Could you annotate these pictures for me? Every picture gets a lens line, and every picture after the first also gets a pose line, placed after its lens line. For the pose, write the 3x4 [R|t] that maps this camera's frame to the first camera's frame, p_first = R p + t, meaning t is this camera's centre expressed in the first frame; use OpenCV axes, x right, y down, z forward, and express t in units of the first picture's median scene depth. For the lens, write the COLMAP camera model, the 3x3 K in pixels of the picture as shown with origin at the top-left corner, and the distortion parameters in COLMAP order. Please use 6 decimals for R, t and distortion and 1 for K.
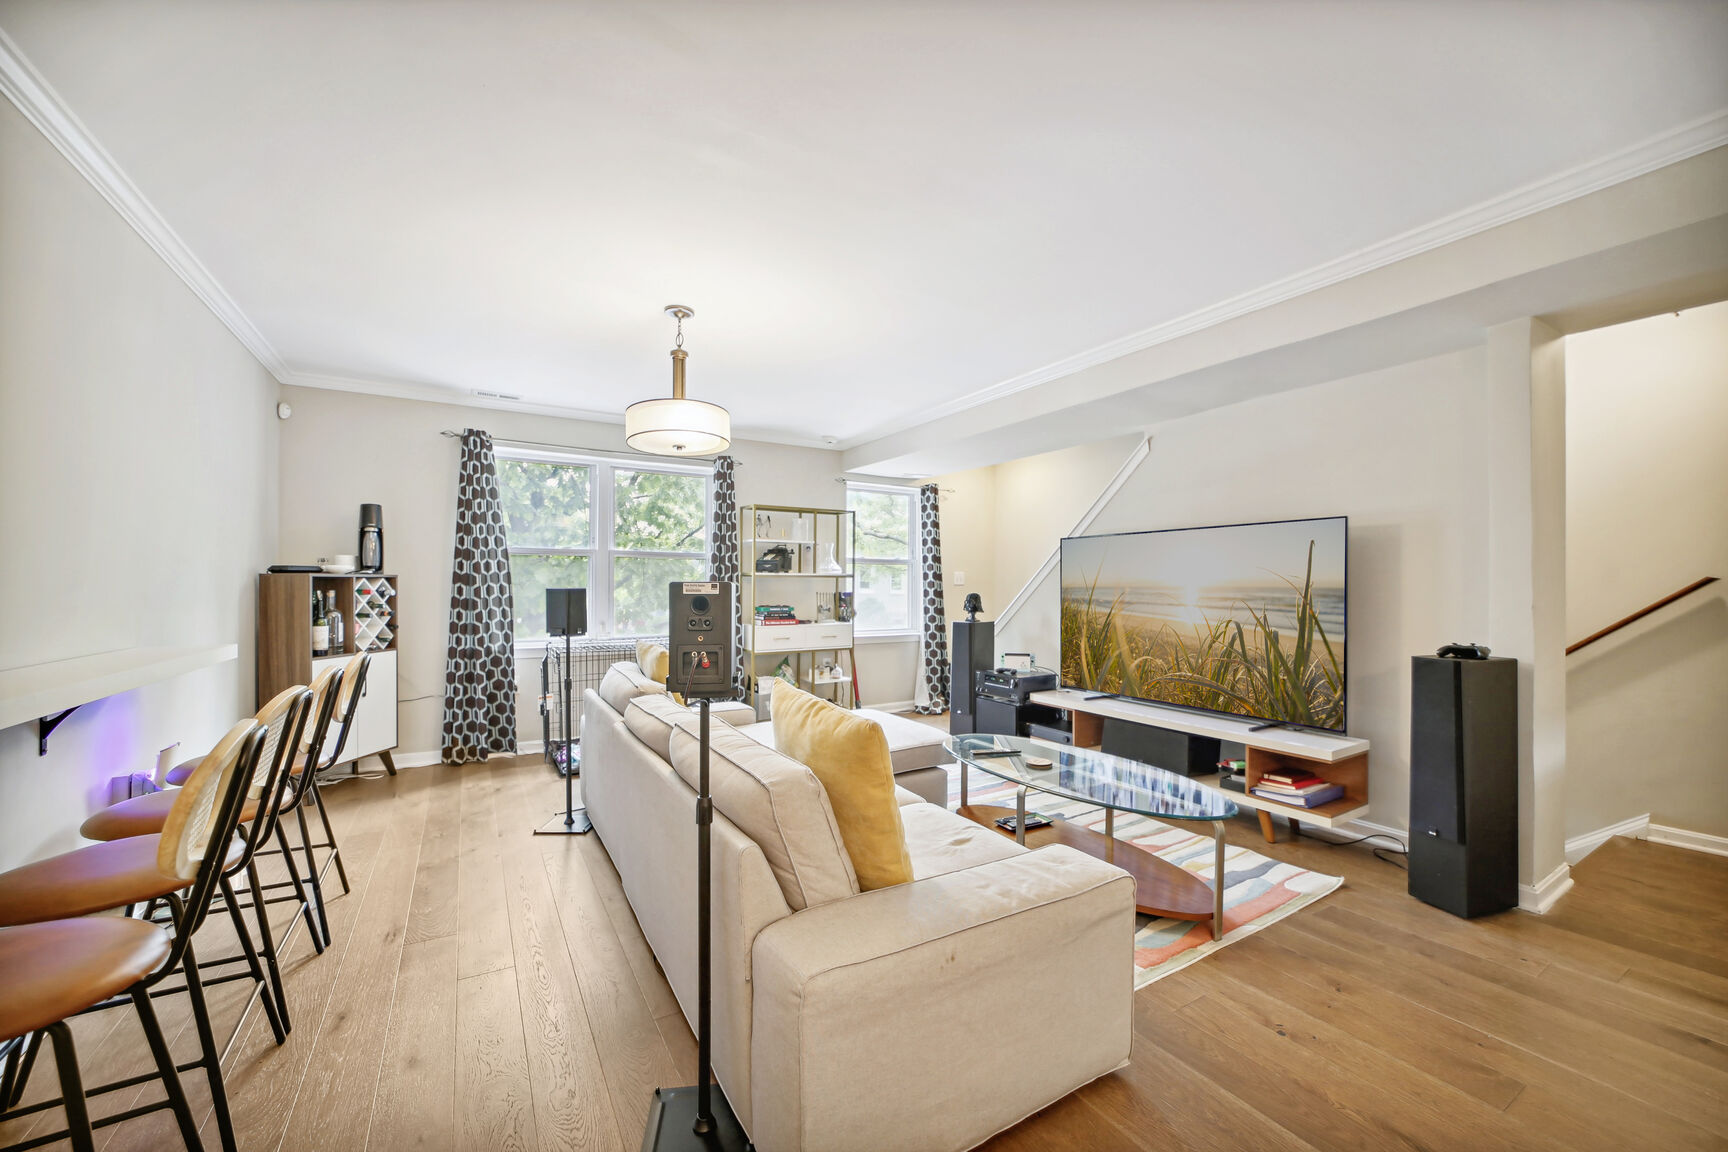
lens RADIAL K [[695.1, 0, 831.8], [0, 695.1, 582.2], [0, 0, 1]] dist [0.103053, 0.000011]
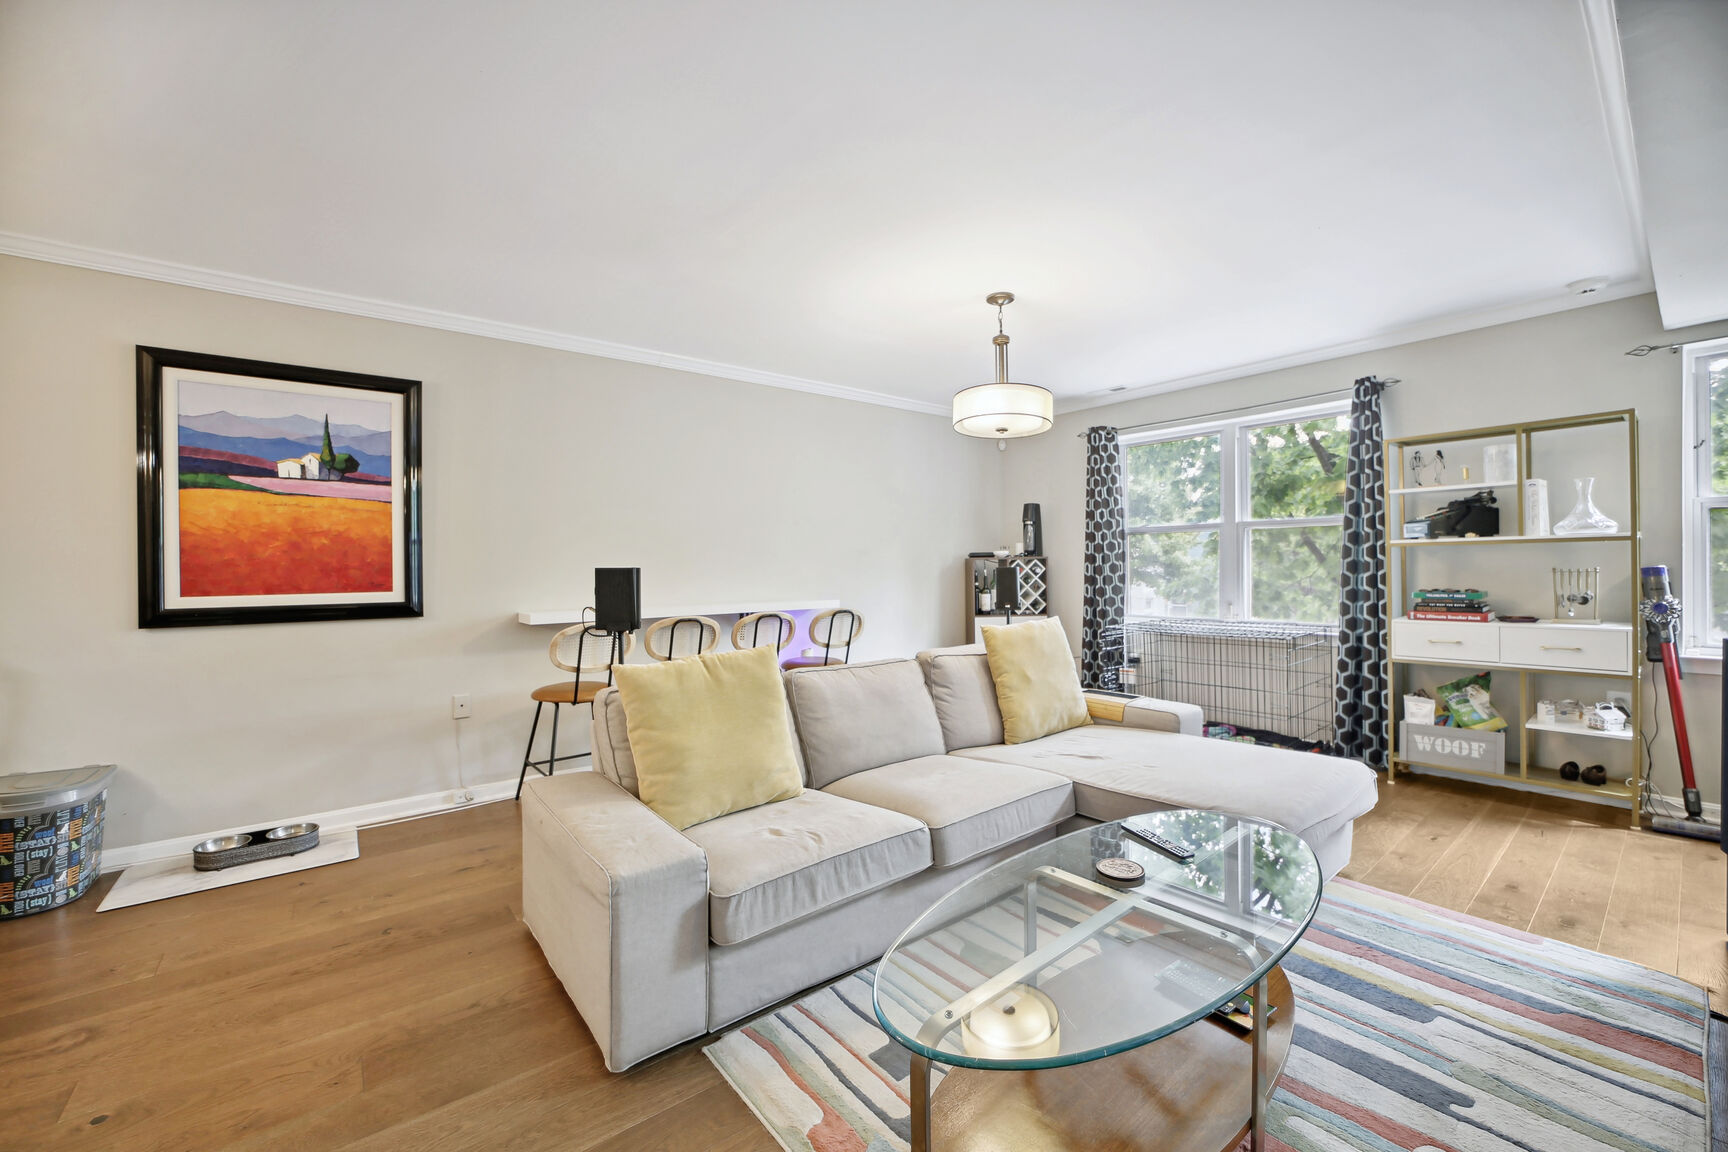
lens RADIAL K [[686.7, 0, 869.8], [0, 686.7, 567.3], [0, 0, 1]] dist [-0.030787, 0.008631]
pose [[0.186400, -0.000783, -0.982474, 0.502256], [0.025244, 0.999673, 0.003993, -0.003685], [0.982150, -0.025546, 0.186359, 0.443067]]
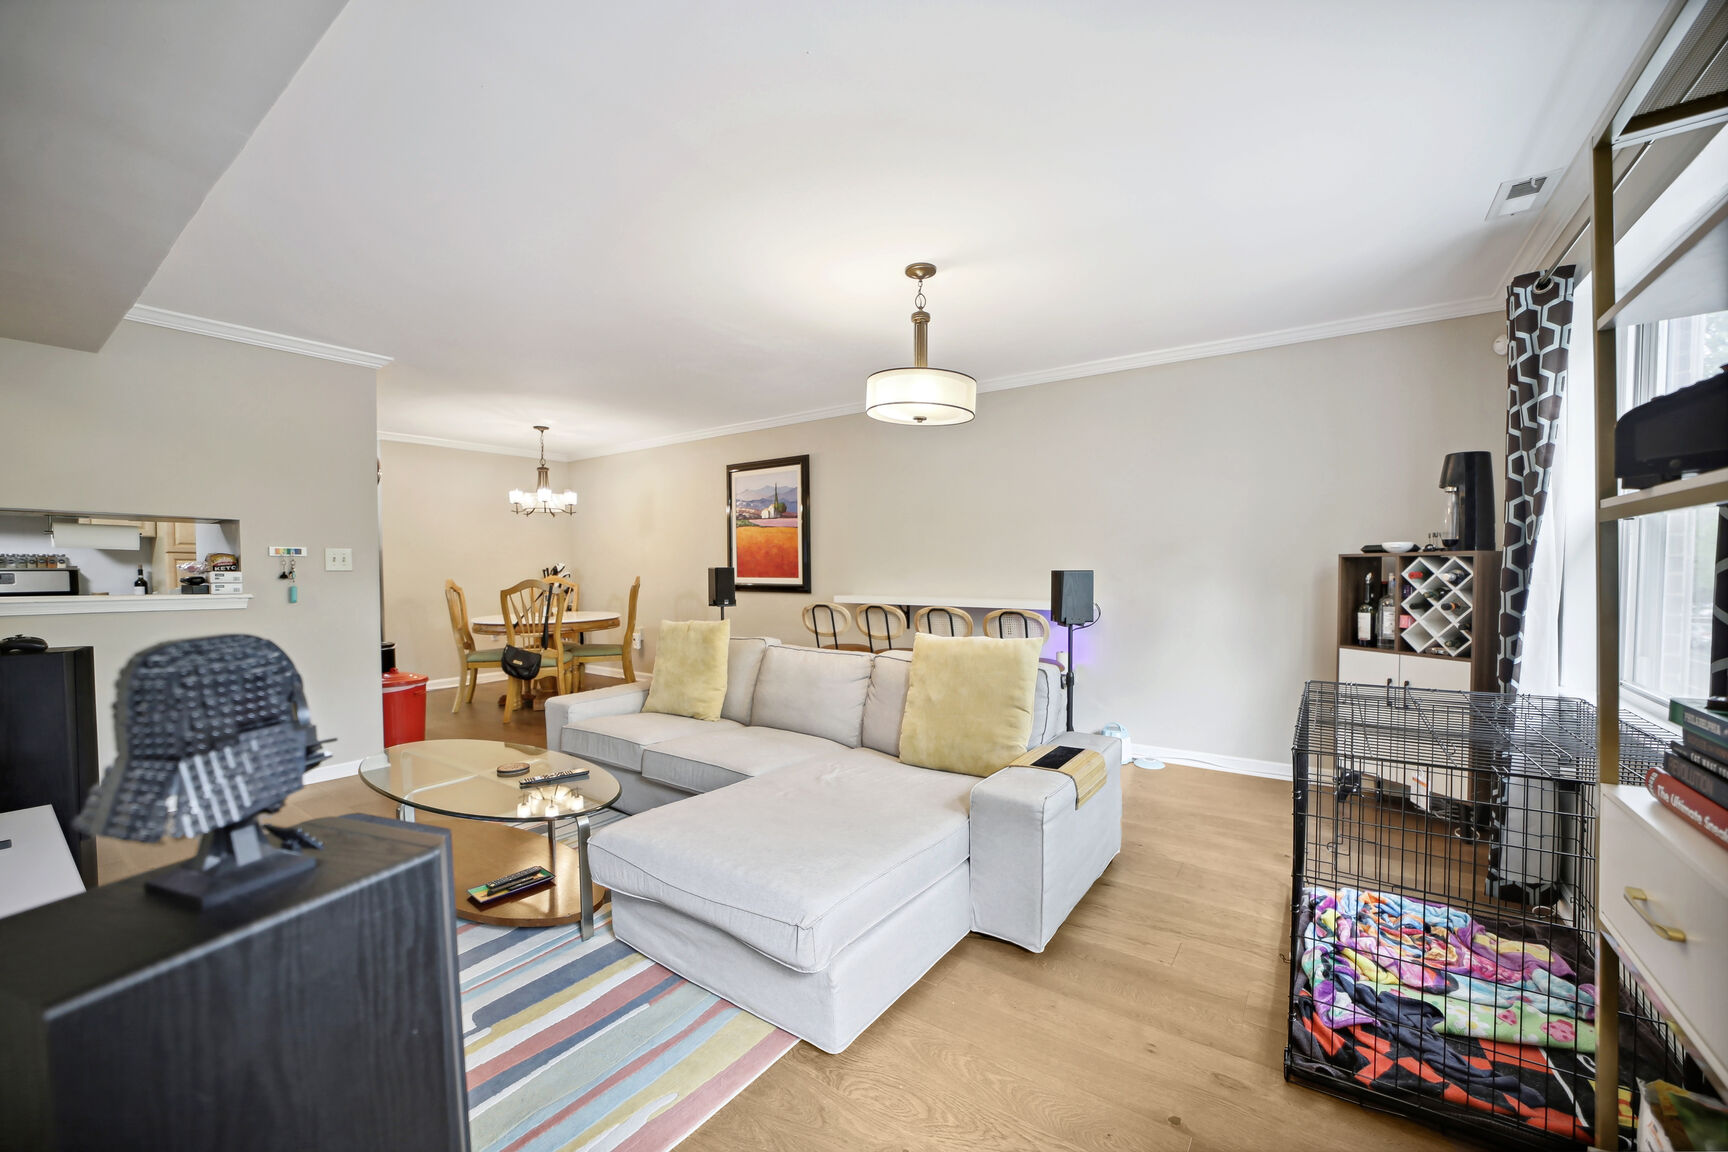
lens RADIAL K [[673.1, 0, 864.4], [0, 673.1, 584.4], [0, 0, 1]] dist [-0.029411, 0.007698]
pose [[-0.890587, 0.018058, -0.454455, 0.173789], [0.011733, 0.999791, 0.016734, 0.004100], [0.454662, 0.009571, -0.890613, 1.230147]]
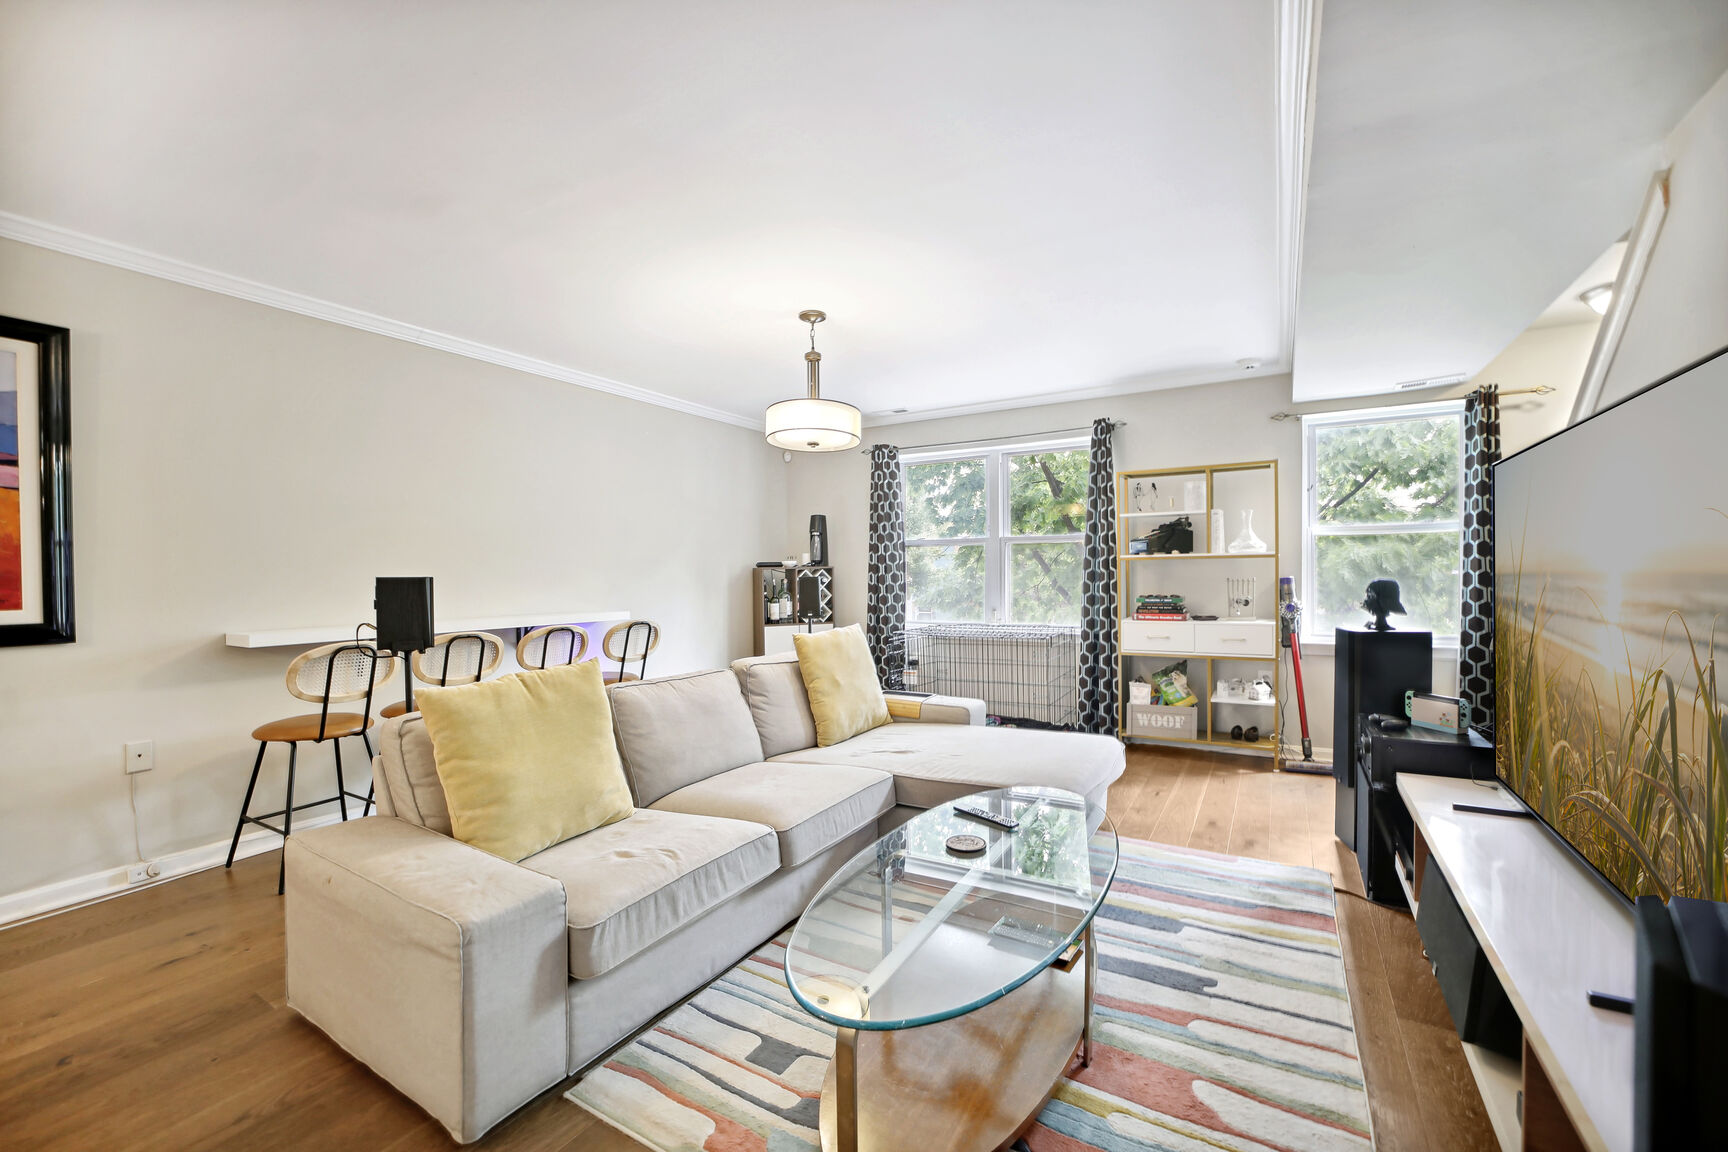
lens RADIAL K [[691.5, 0, 869.8], [0, 691.5, 583.2], [0, 0, 1]] dist [-0.019927, 0.000442]
pose [[0.516010, 0.007778, -0.856547, 0.496903], [0.021145, 0.999538, 0.021815, -0.005387], [0.856321, -0.029368, 0.515608, 0.380595]]
